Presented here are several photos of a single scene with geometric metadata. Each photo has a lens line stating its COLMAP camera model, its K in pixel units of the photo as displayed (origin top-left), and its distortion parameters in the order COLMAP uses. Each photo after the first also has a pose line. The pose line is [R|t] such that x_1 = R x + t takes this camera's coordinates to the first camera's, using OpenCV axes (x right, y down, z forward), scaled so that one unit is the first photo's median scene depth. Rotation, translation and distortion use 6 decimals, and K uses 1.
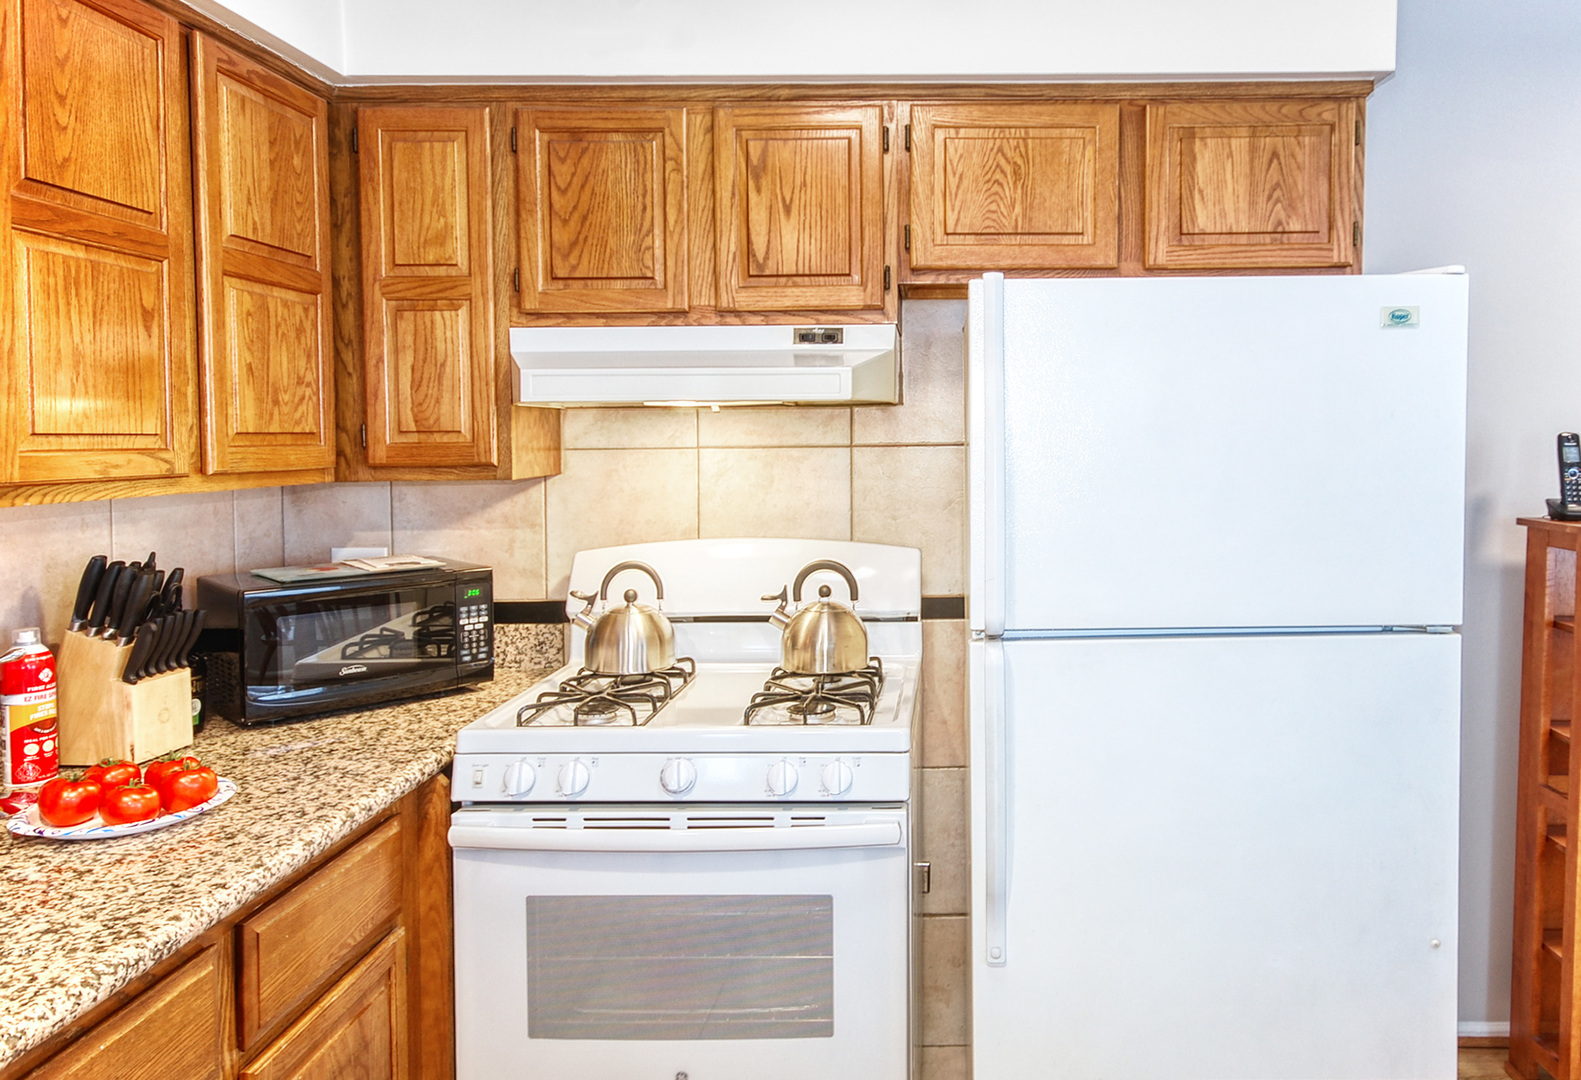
lens RADIAL K [[1257.7, 0, 790.5], [0, 1257.7, 540.0], [0, 0, 1]] dist [0.029493, -0.005096]
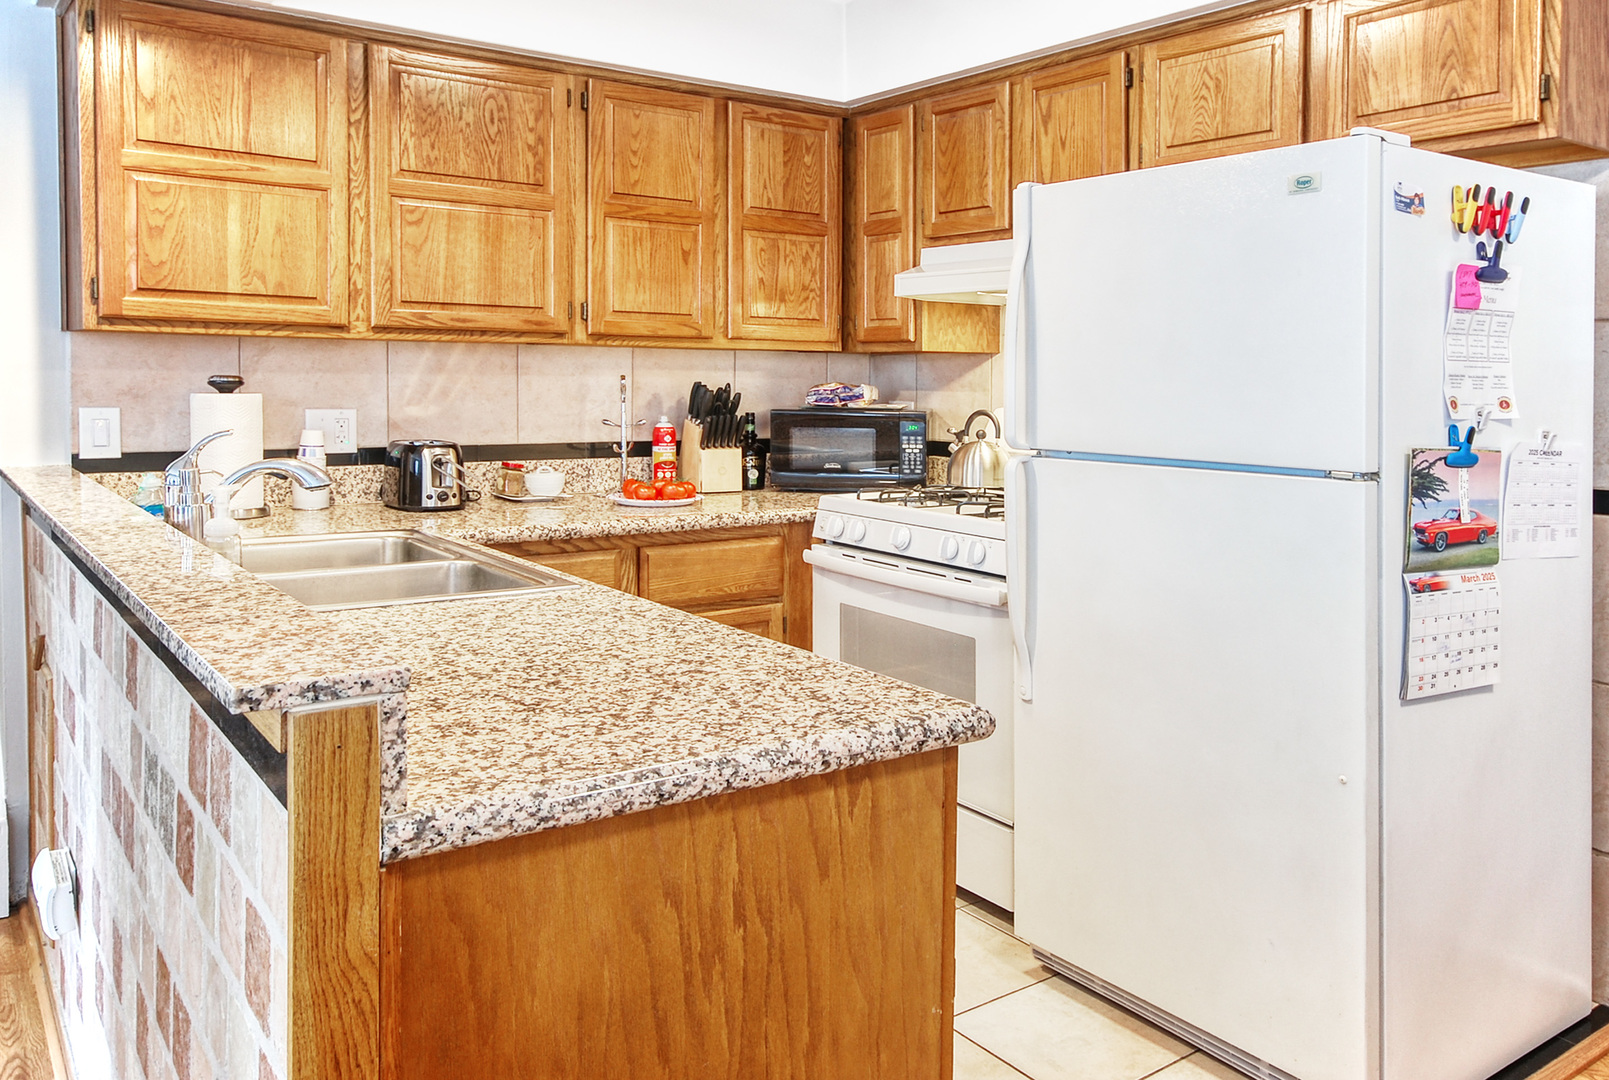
lens RADIAL K [[1290.3, 0, 804.5], [0, 1290.3, 540.0], [0, 0, 1]] dist [-0.005402, 0.063925]
pose [[0.568965, 0.117030, -0.813992, 1.058287], [-0.095580, 0.992525, 0.075890, 0.078579], [0.816788, 0.034622, 0.575898, 0.007708]]
